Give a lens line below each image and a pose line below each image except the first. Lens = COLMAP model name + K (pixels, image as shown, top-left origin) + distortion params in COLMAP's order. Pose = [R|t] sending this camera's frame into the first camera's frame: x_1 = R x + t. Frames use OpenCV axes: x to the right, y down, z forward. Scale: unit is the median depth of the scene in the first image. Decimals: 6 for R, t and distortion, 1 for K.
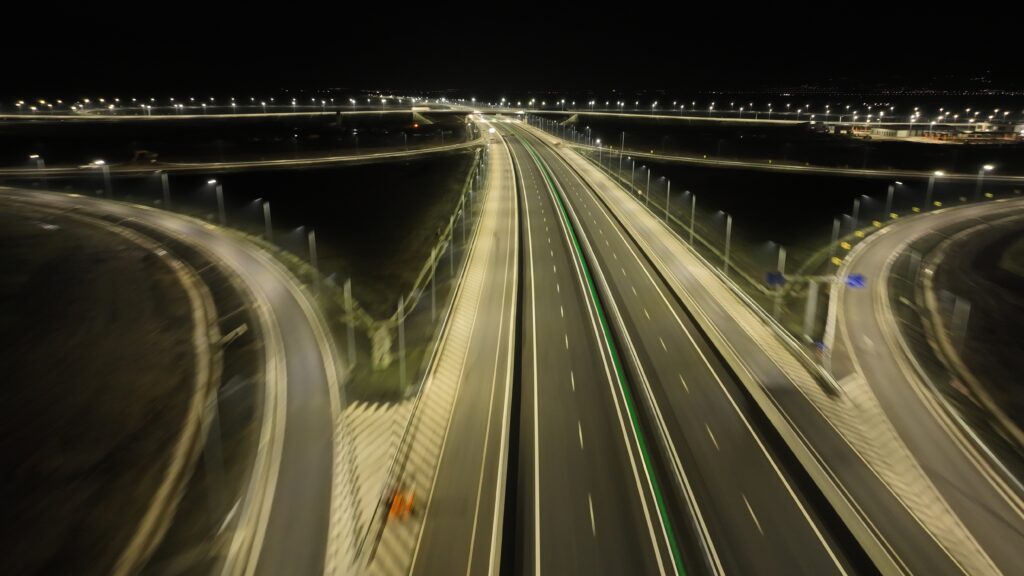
lens RADIAL K [[716.1, 0, 514.0], [0, 716.1, 288.9], [0, 0, 1]] dist [0.002500, 0.006702]
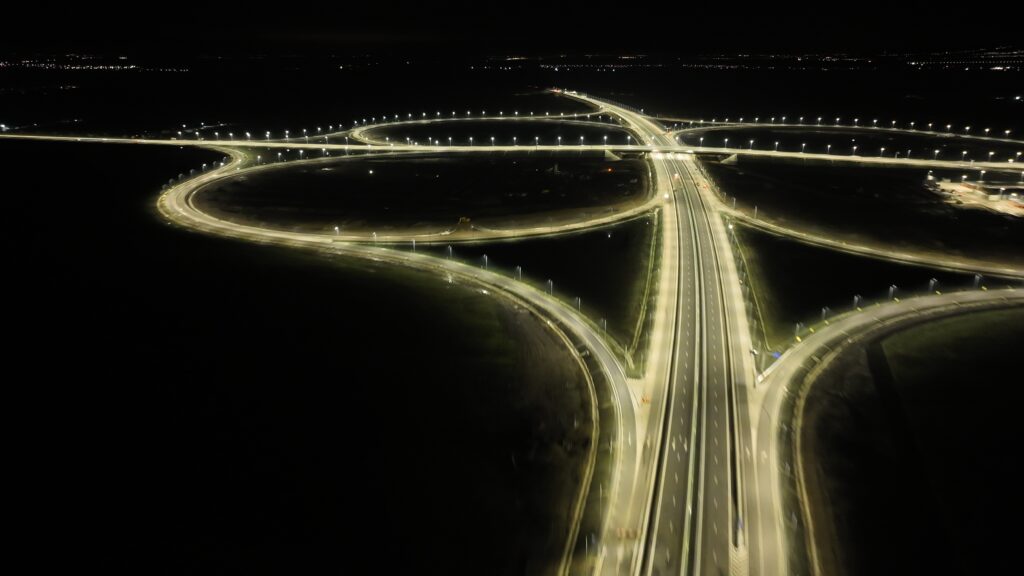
lens RADIAL K [[716.1, 0, 514.0], [0, 716.1, 288.9], [0, 0, 1]] dist [0.002500, 0.006702]
pose [[0.973310, 0.064317, -0.220298, 0.002692], [-0.053978, 0.997154, 0.052643, -0.236184], [0.223057, -0.039347, 0.974011, -1.385882]]
